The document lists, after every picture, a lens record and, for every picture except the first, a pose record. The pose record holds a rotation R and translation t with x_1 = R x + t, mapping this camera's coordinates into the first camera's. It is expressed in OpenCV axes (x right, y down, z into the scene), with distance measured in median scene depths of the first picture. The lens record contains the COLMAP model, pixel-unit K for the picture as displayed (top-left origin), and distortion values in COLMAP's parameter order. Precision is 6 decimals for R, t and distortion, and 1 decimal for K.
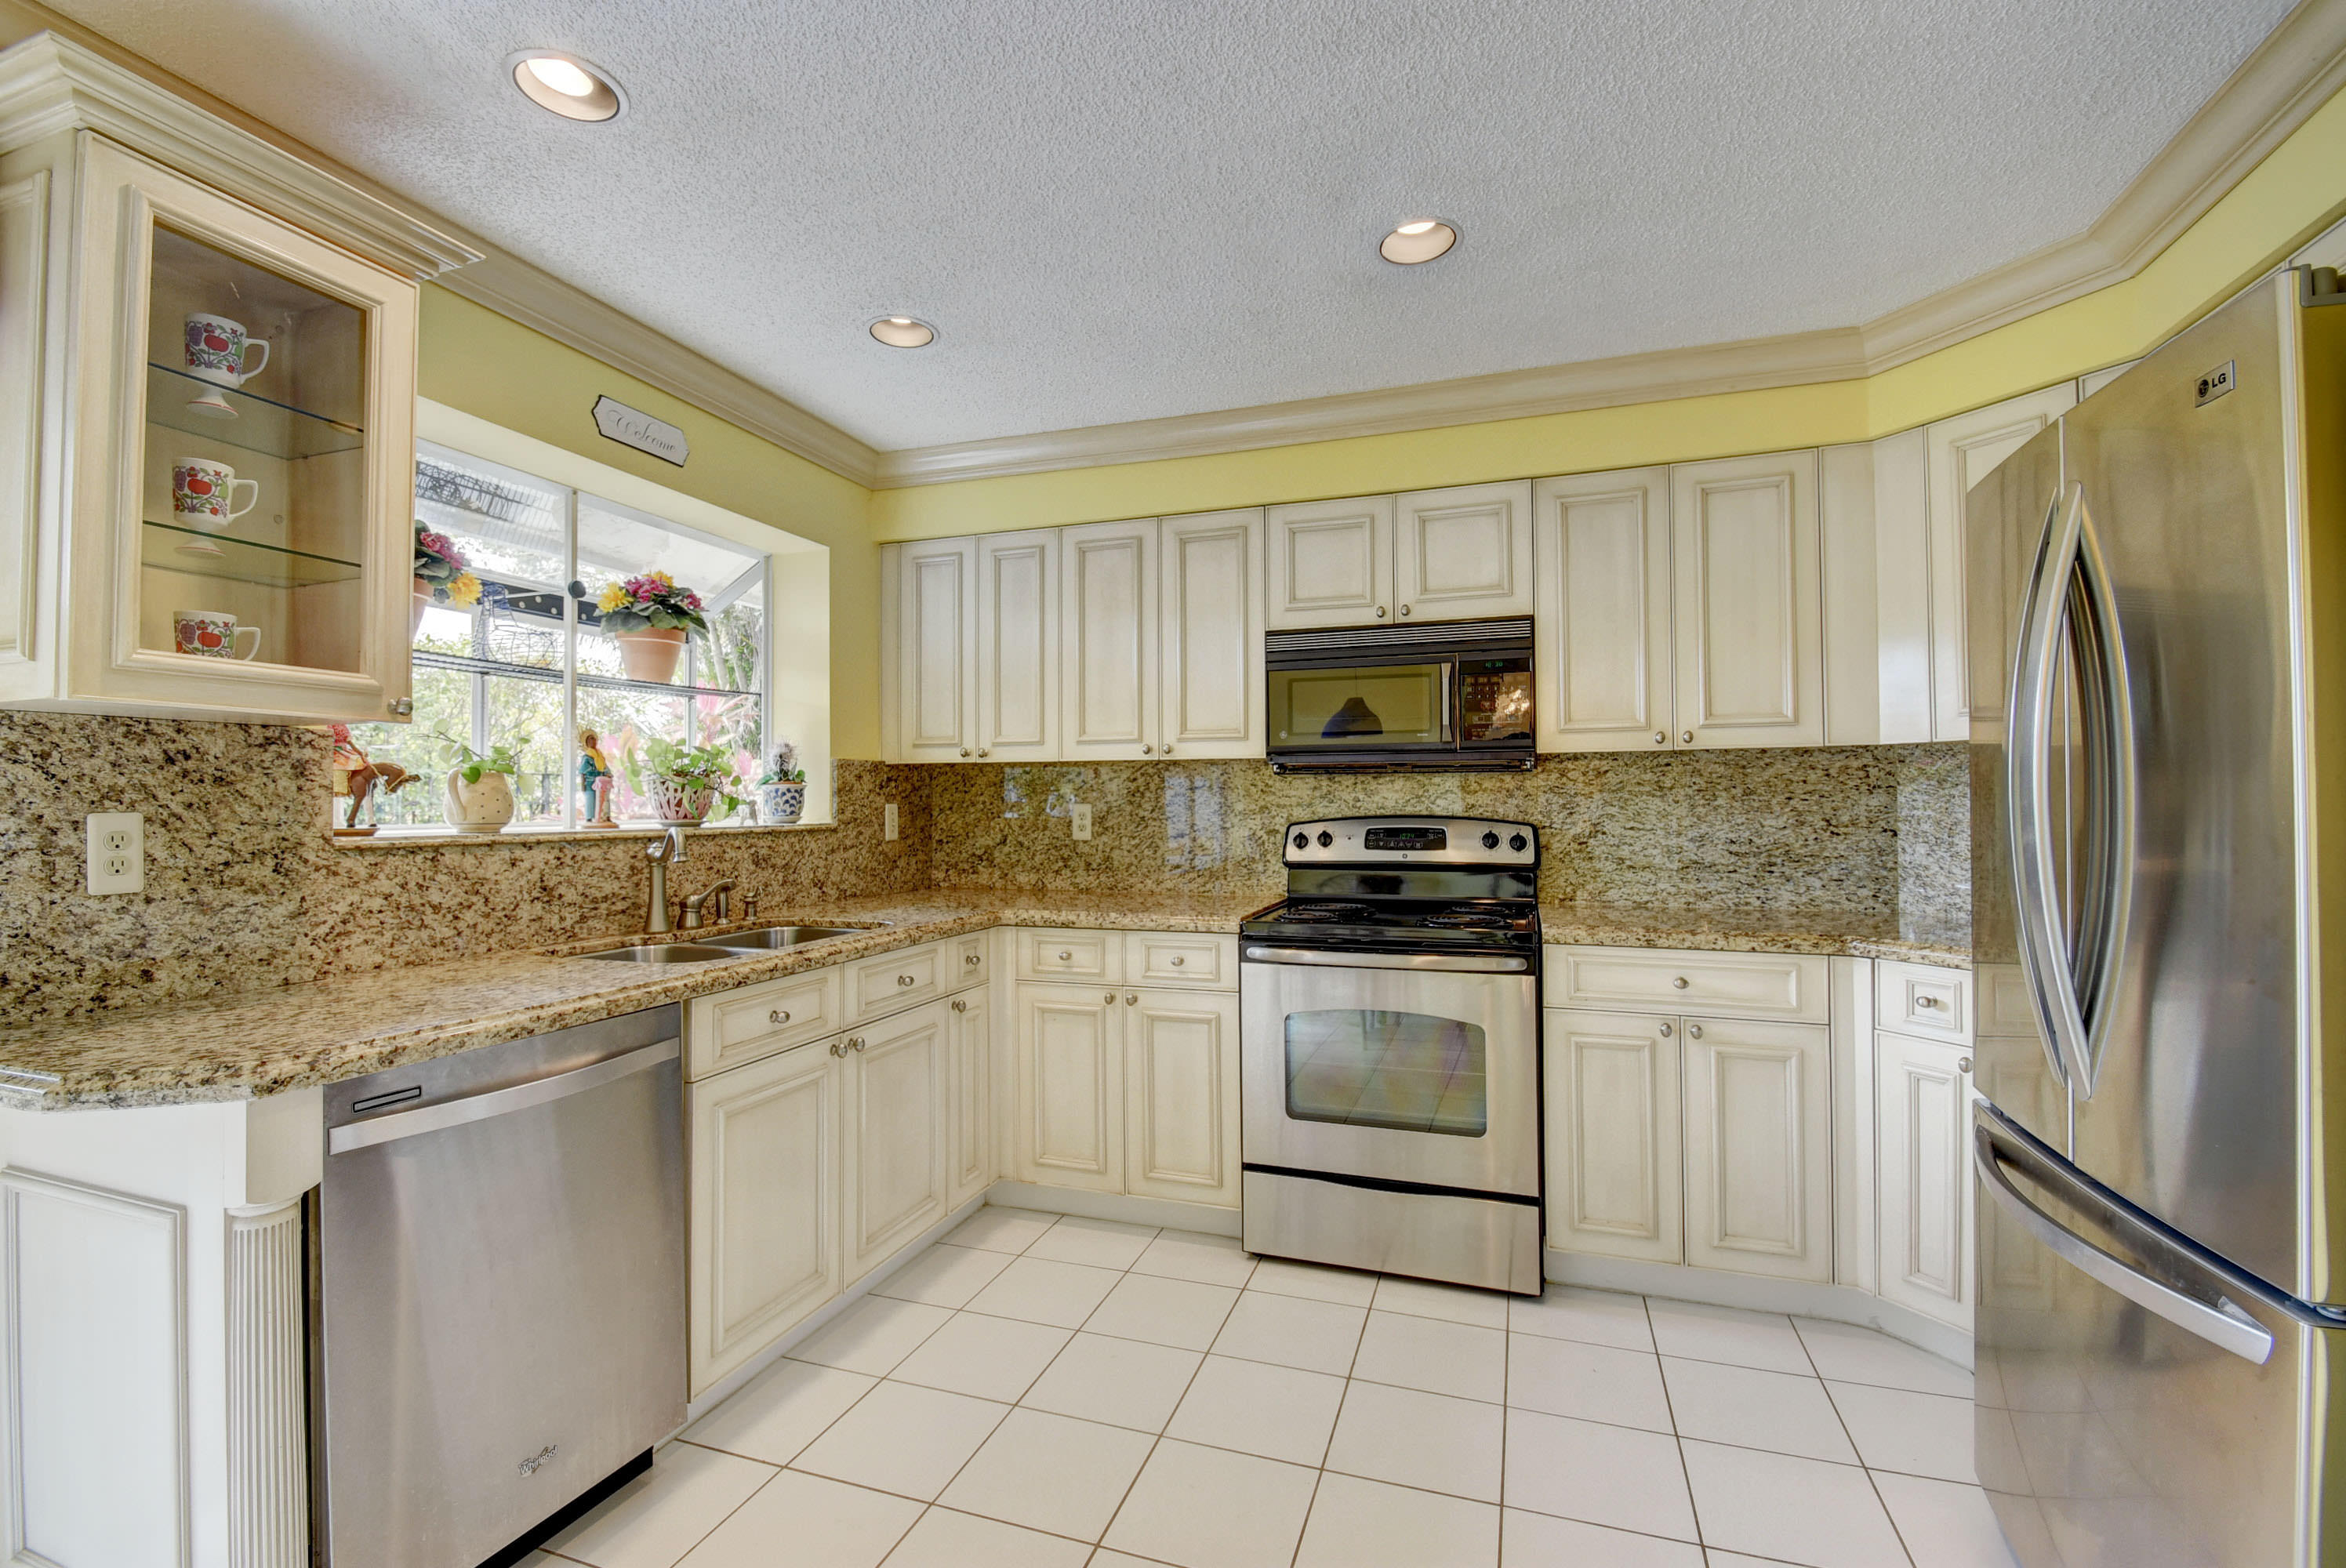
lens RADIAL K [[1026.6, 0, 1159.4], [0, 1026.6, 795.4], [0, 0, 1]] dist [0.004549, -0.011061]
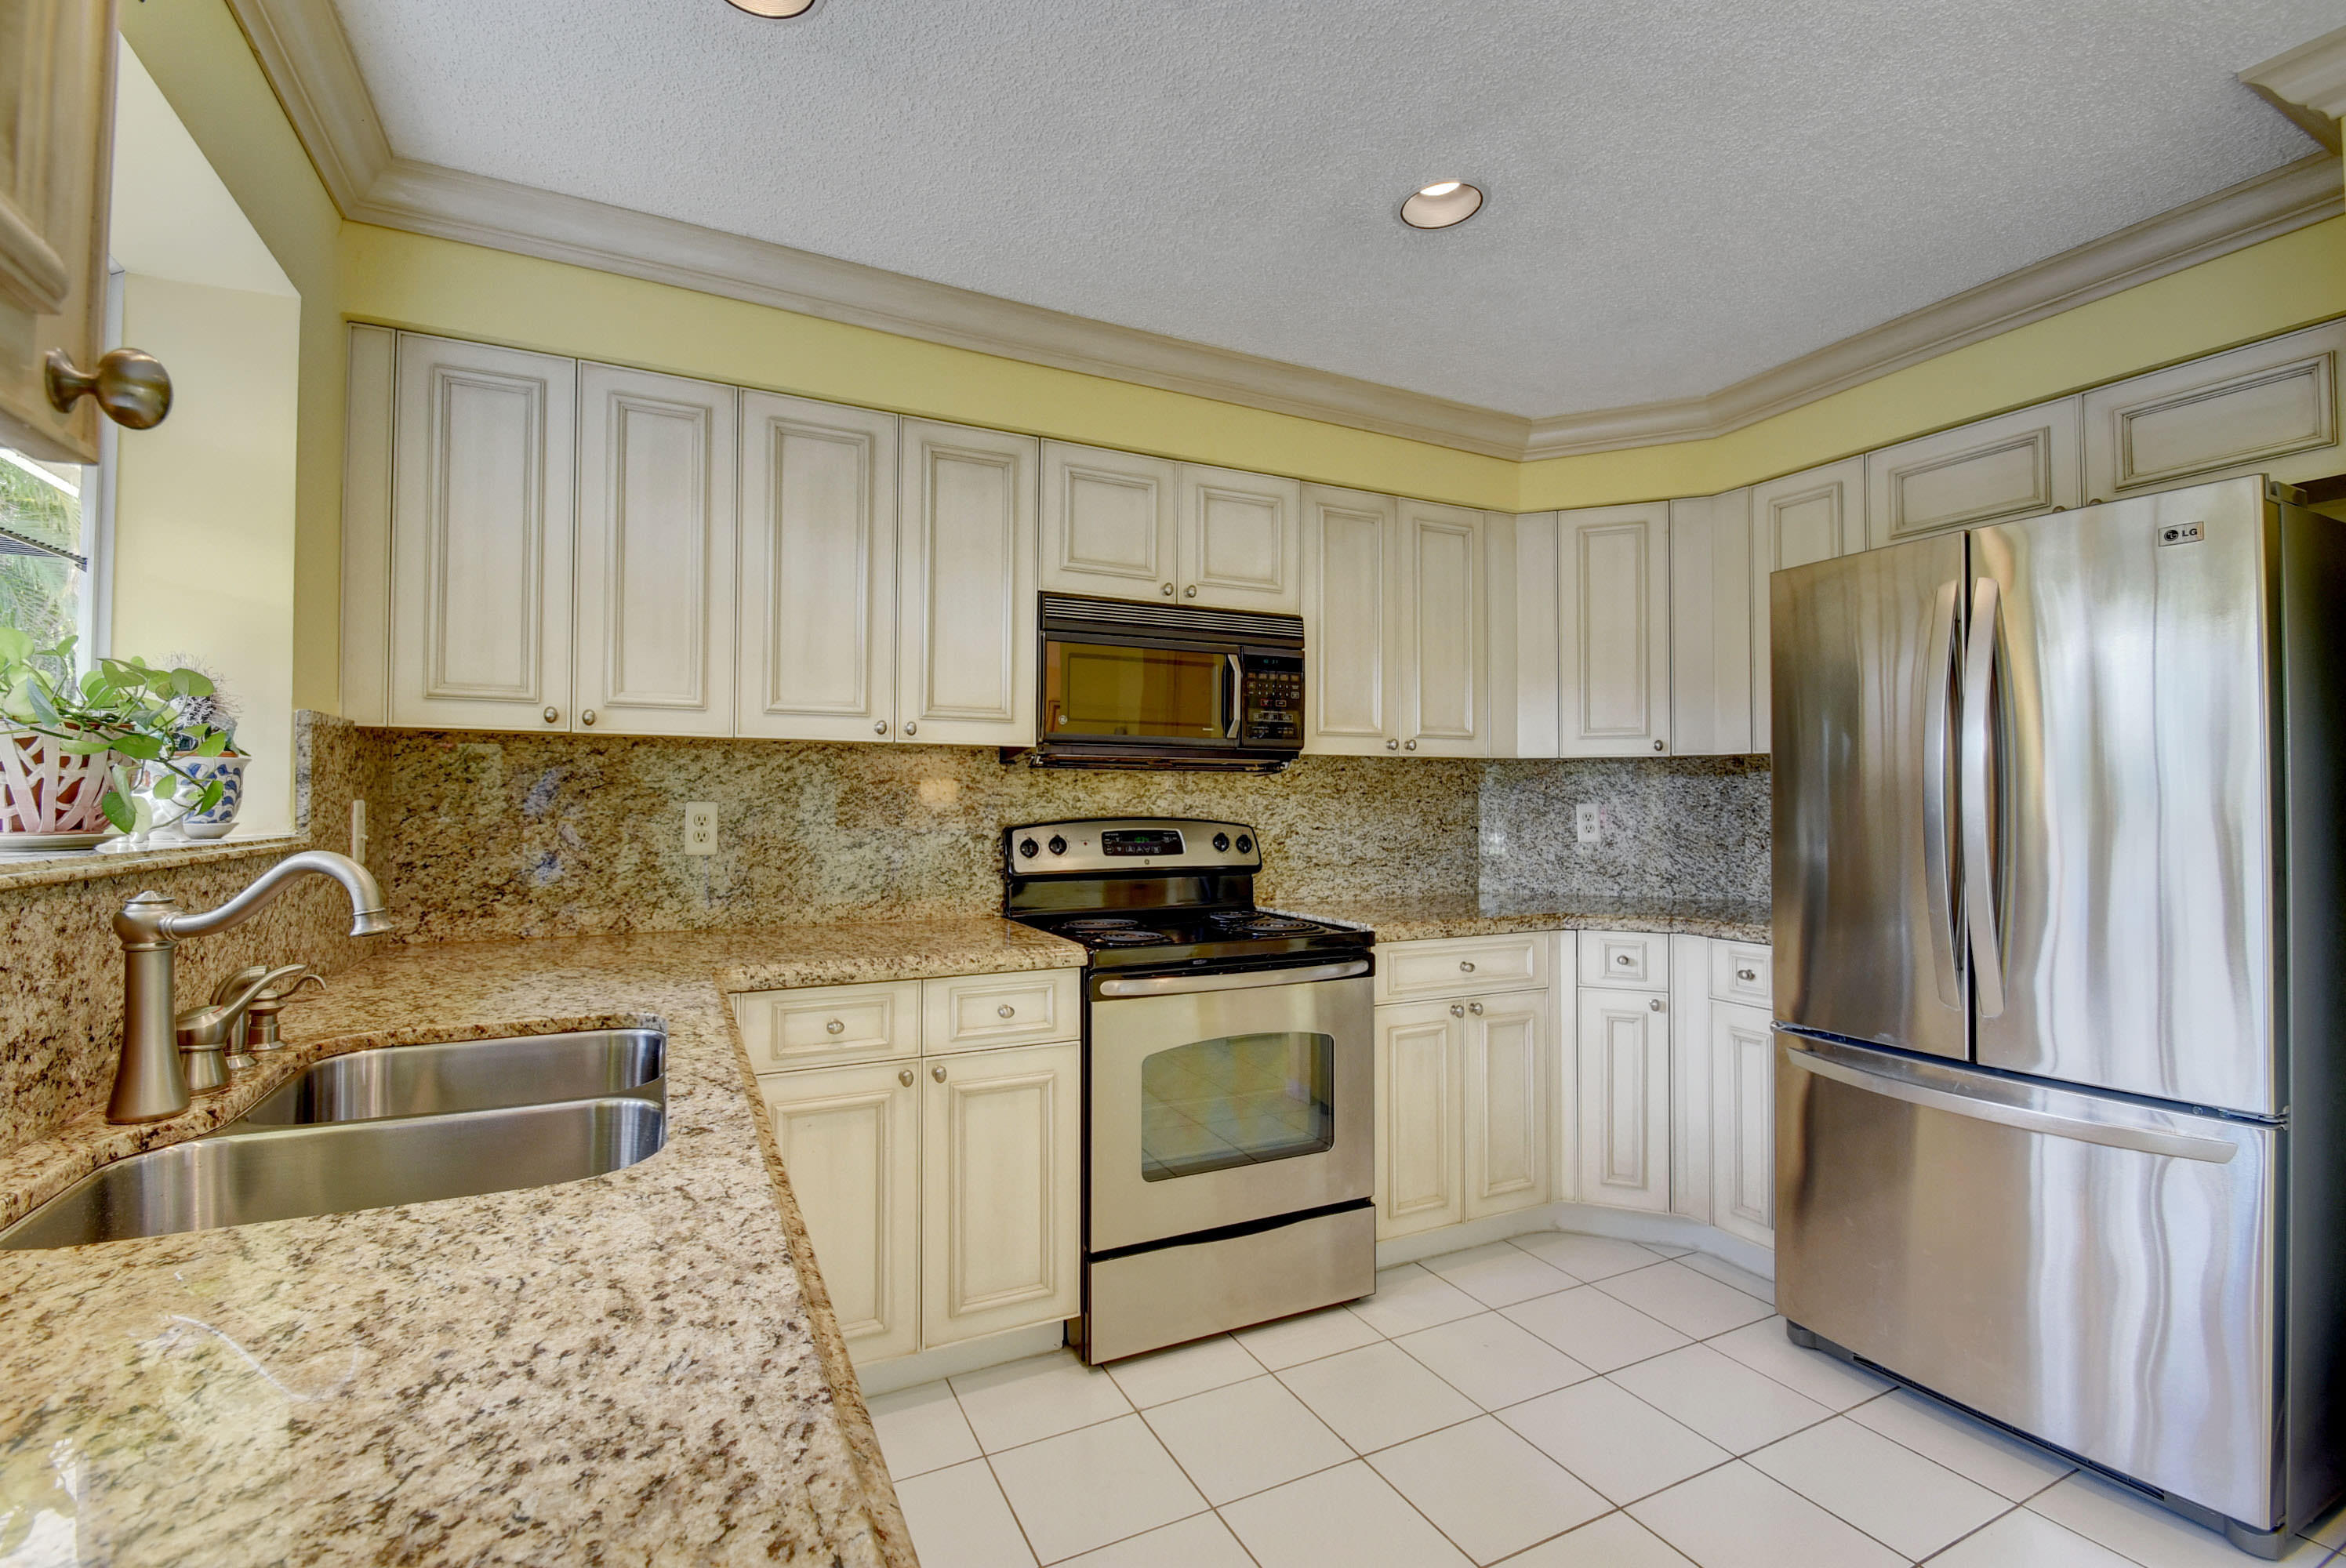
lens RADIAL K [[1026.6, 0, 1168.6], [0, 1026.6, 792.7], [0, 0, 1]] dist [0.004549, -0.011061]
pose [[0.701130, 0.013223, 0.712911, -0.403714], [-0.009766, 0.999912, -0.008942, 0.006151], [-0.712967, -0.000692, 0.701198, 0.358160]]
